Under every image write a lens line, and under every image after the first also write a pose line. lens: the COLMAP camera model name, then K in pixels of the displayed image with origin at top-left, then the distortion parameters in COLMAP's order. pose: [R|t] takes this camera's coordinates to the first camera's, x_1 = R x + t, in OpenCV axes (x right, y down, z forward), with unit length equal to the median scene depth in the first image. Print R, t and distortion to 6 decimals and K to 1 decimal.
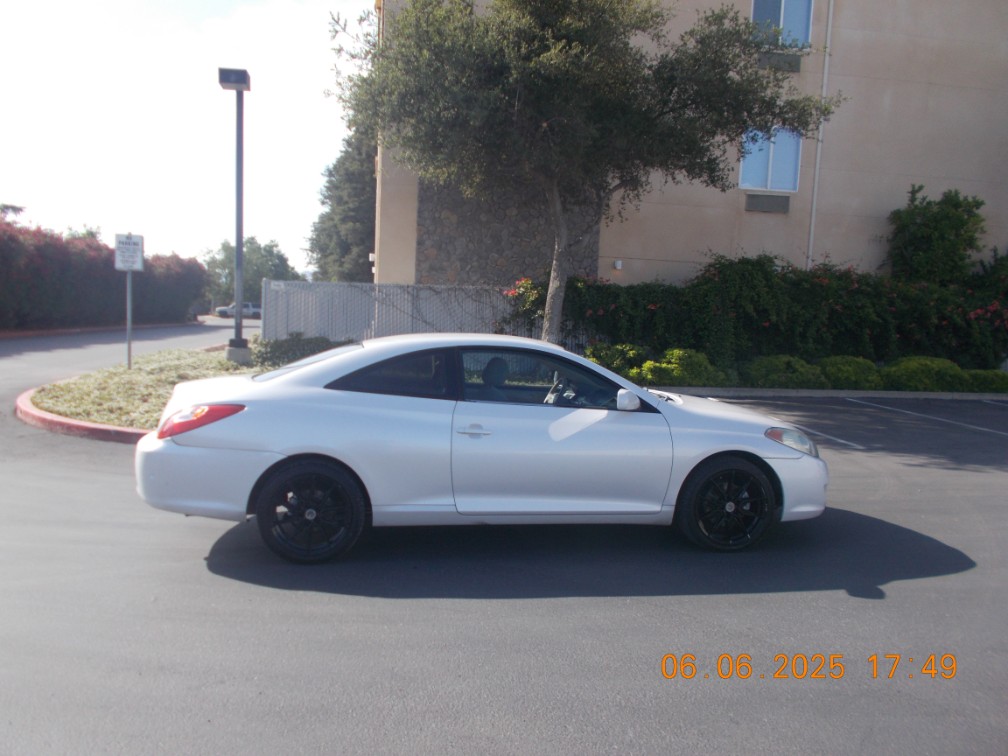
lens RADIAL K [[780.1, 0, 504.0], [0, 780.1, 378.0], [0, 0, 1]] dist [0.008306, 0.010348]
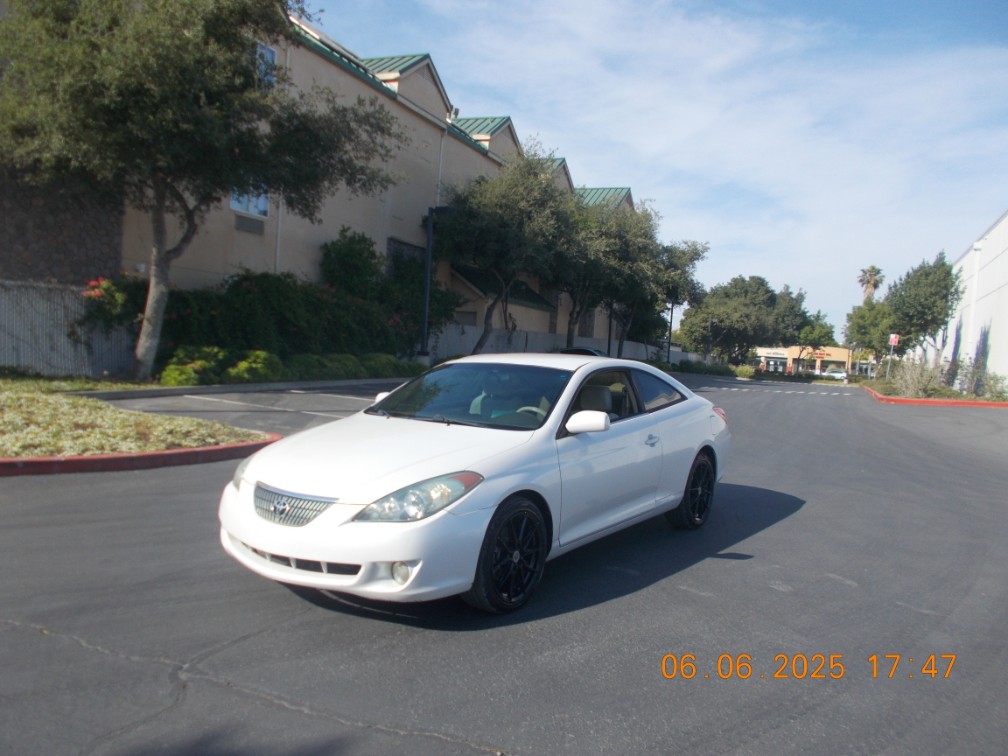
lens RADIAL K [[758.4, 0, 504.0], [0, 758.4, 378.0], [0, 0, 1]] dist [-0.004893, -0.002452]
pose [[0.546765, -0.043598, 0.836150, -0.490019], [0.034031, 0.998975, 0.029835, -0.016572], [-0.836594, 0.012142, 0.547689, 0.069751]]
